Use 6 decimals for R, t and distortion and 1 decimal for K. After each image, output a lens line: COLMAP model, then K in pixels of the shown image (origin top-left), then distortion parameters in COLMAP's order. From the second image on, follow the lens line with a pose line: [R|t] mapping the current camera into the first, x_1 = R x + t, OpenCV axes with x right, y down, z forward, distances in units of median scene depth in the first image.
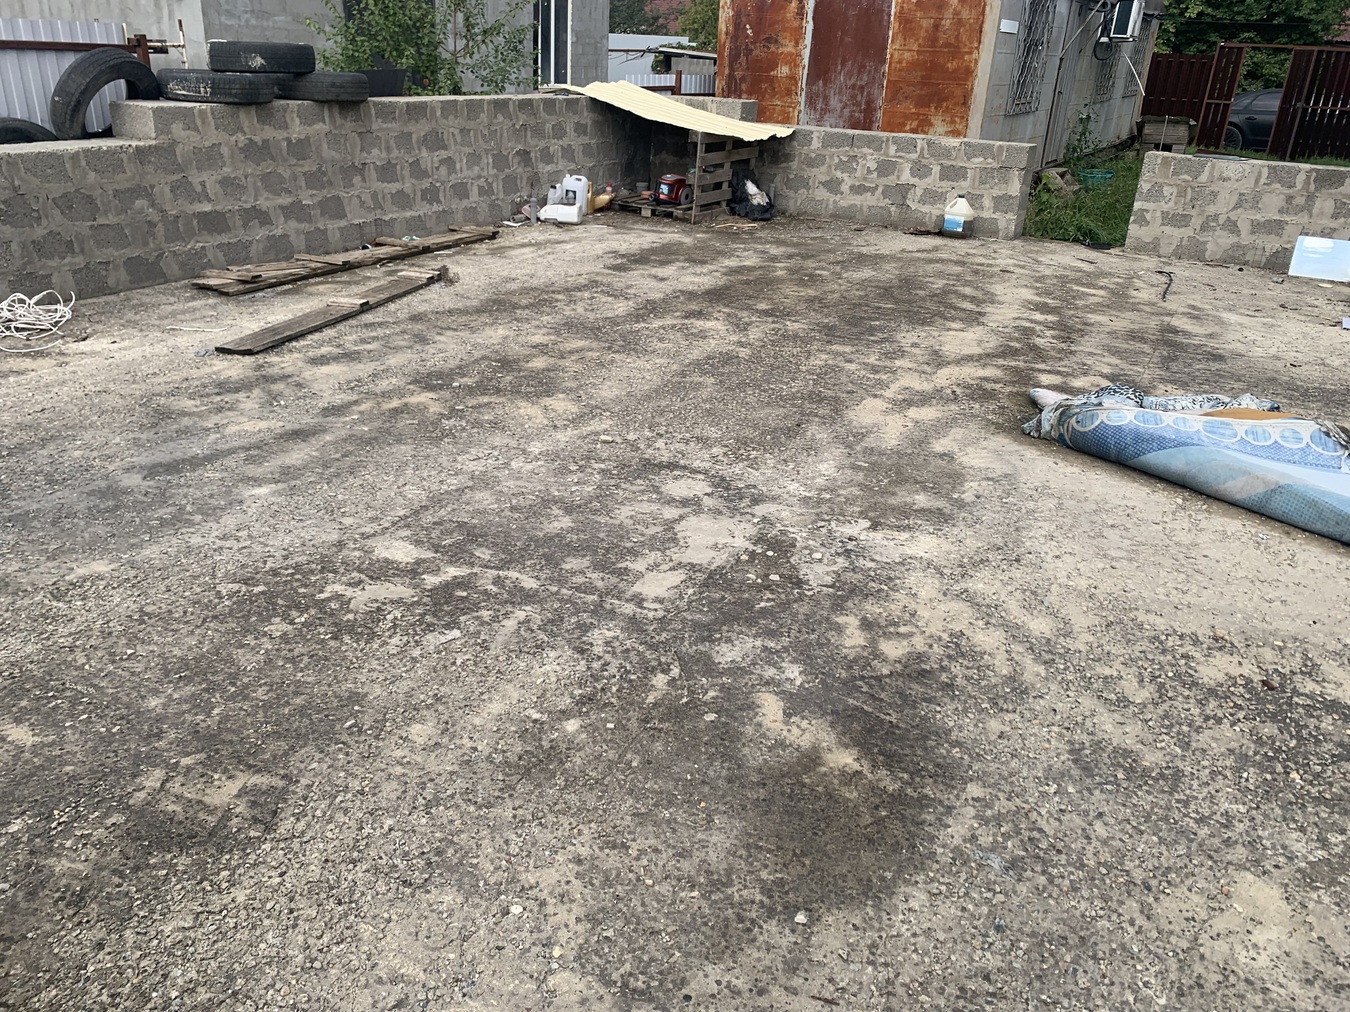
lens RADIAL K [[1031.9, 0, 677.8], [0, 1031.9, 496.3], [0, 0, 1]] dist [0.044528, -0.046821]
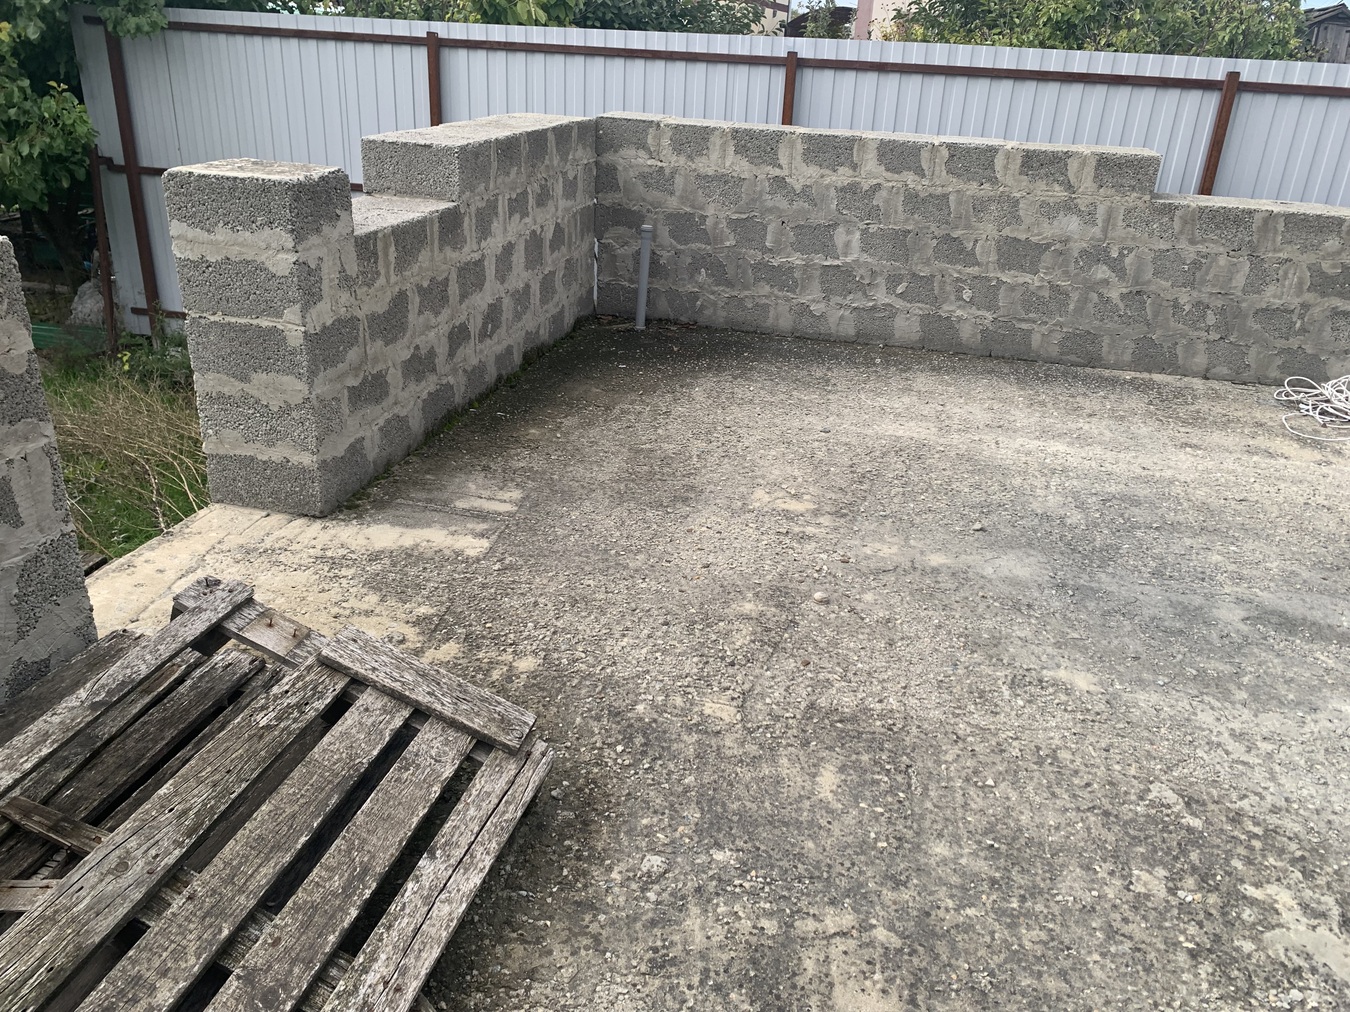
lens RADIAL K [[1031.9, 0, 683.9], [0, 1031.9, 481.3], [0, 0, 1]] dist [0.044528, -0.046821]
pose [[0.259747, 0.352835, -0.898910, 0.076229], [-0.412679, 0.882136, 0.227005, -0.141748], [0.873056, 0.311998, 0.374740, 0.349411]]
